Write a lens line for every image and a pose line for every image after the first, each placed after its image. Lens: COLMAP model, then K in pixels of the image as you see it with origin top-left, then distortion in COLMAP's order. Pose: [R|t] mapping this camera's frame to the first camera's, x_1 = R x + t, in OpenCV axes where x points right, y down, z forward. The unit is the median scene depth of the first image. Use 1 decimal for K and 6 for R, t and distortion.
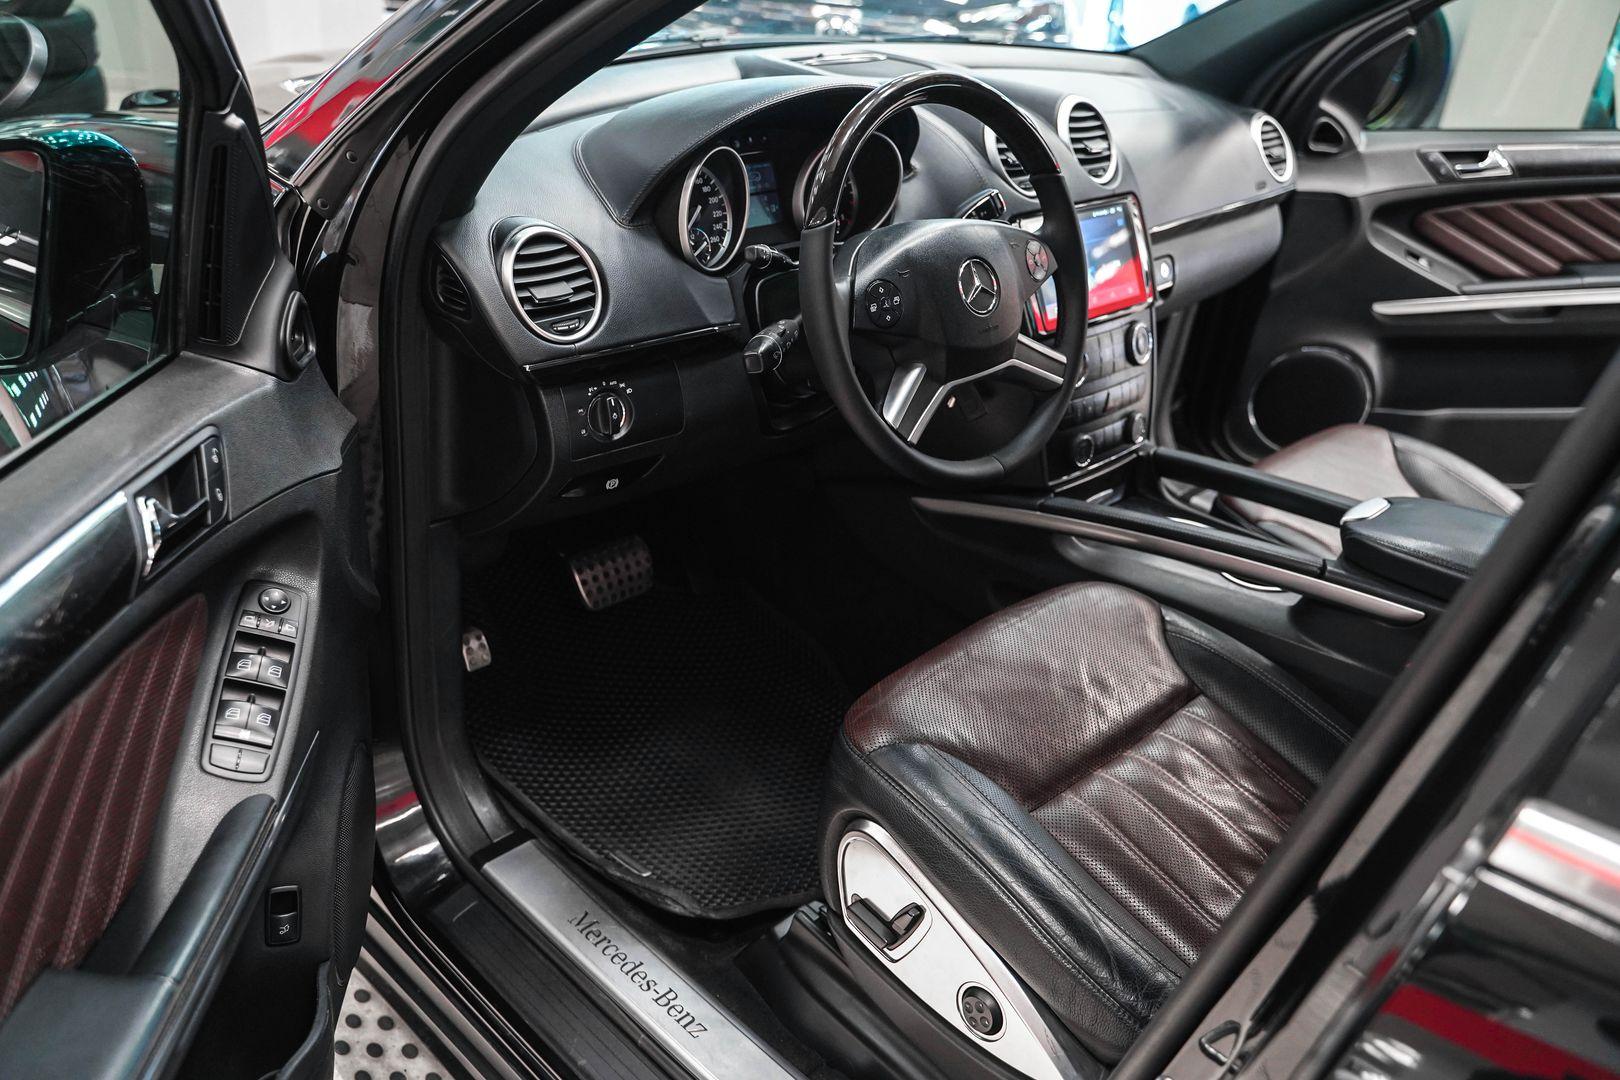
lens RADIAL K [[1313.9, 0, 812.6], [0, 1313.9, 533.4], [0, 0, 1]] dist [-0.101070, 0.064414]
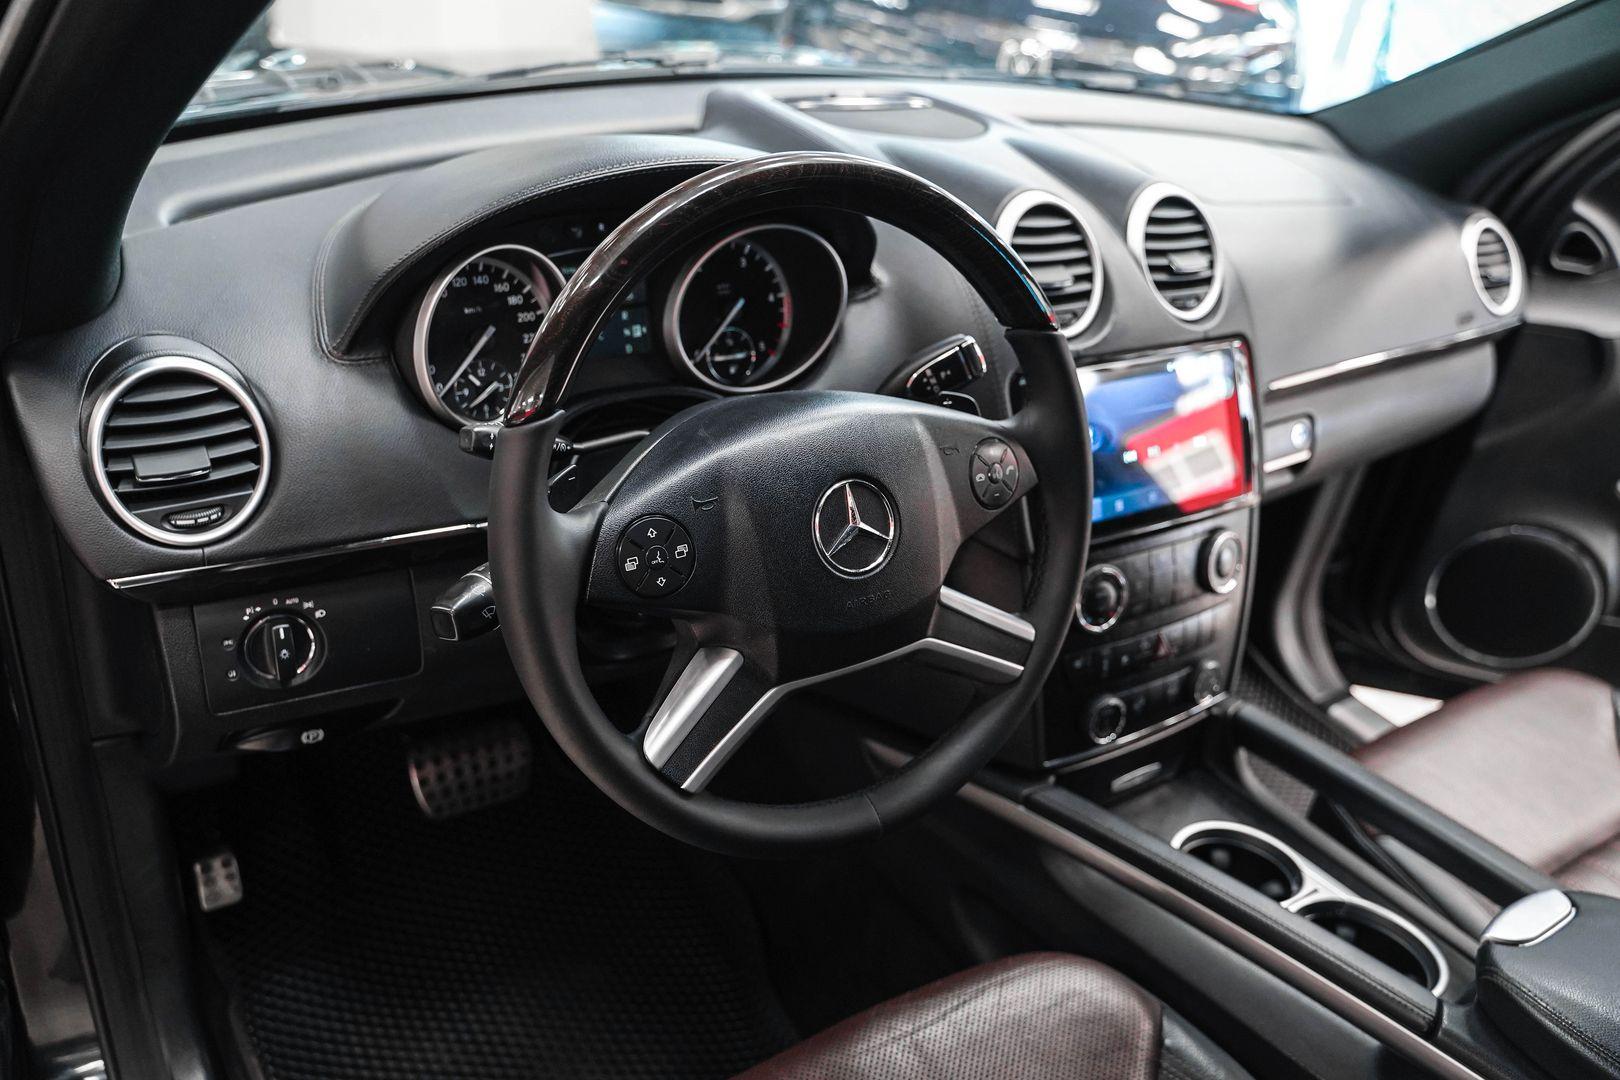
lens RADIAL K [[1313.9, 0, 810.0], [0, 1313.9, 544.5], [0, 0, 1]] dist [-0.101070, 0.064414]
pose [[0.980388, 0.120803, -0.155713, 0.147287], [-0.120786, 0.992632, 0.009603, -0.136127], [0.155726, 0.009393, 0.987756, 0.309676]]
